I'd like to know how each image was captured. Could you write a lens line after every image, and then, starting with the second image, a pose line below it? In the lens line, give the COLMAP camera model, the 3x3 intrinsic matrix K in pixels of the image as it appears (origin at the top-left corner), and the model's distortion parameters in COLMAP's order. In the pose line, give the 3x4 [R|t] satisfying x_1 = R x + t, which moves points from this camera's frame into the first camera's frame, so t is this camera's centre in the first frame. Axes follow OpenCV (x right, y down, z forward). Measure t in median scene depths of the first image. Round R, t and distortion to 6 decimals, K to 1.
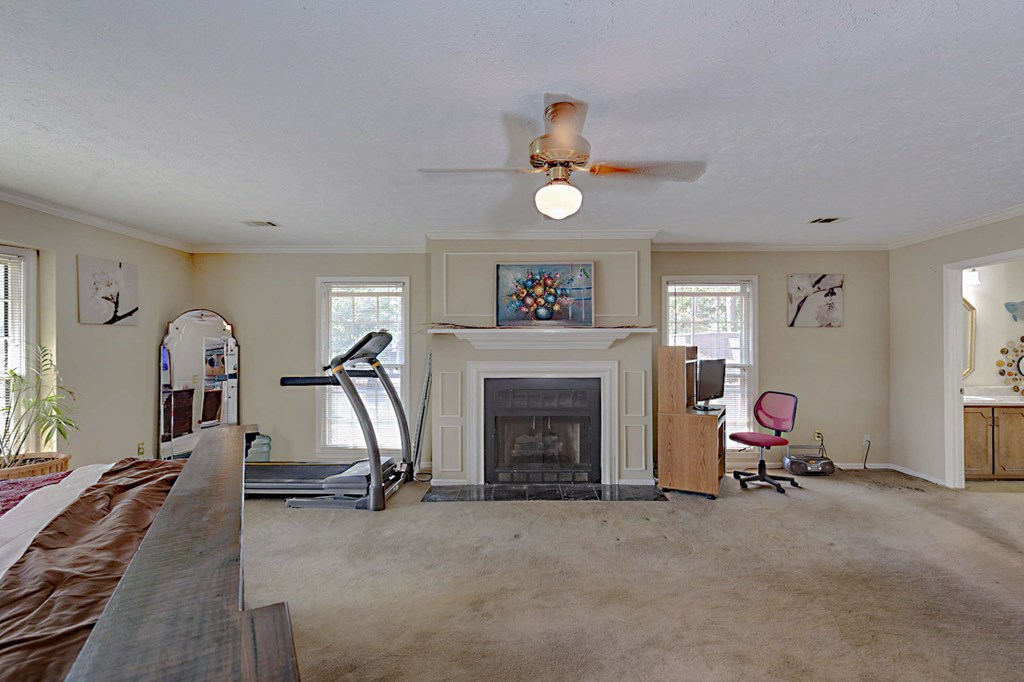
lens RADIAL K [[469.8, 0, 515.5], [0, 469.8, 345.5], [0, 0, 1]] dist [0.002649, 0.000329]
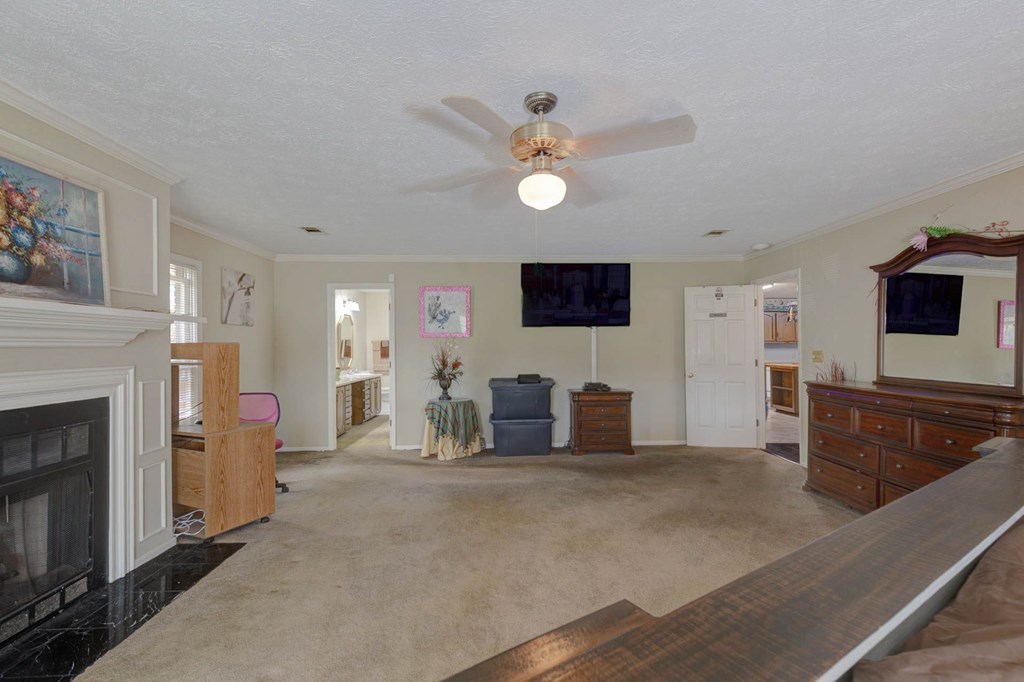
lens RADIAL K [[469.8, 0, 515.9], [0, 469.8, 344.8], [0, 0, 1]] dist [0.002649, 0.000329]
pose [[-0.077659, 0.006376, 0.996960, -0.427062], [0.000415, 0.999980, -0.006363, 0.009175], [-0.996980, -0.000081, -0.077661, 0.552619]]
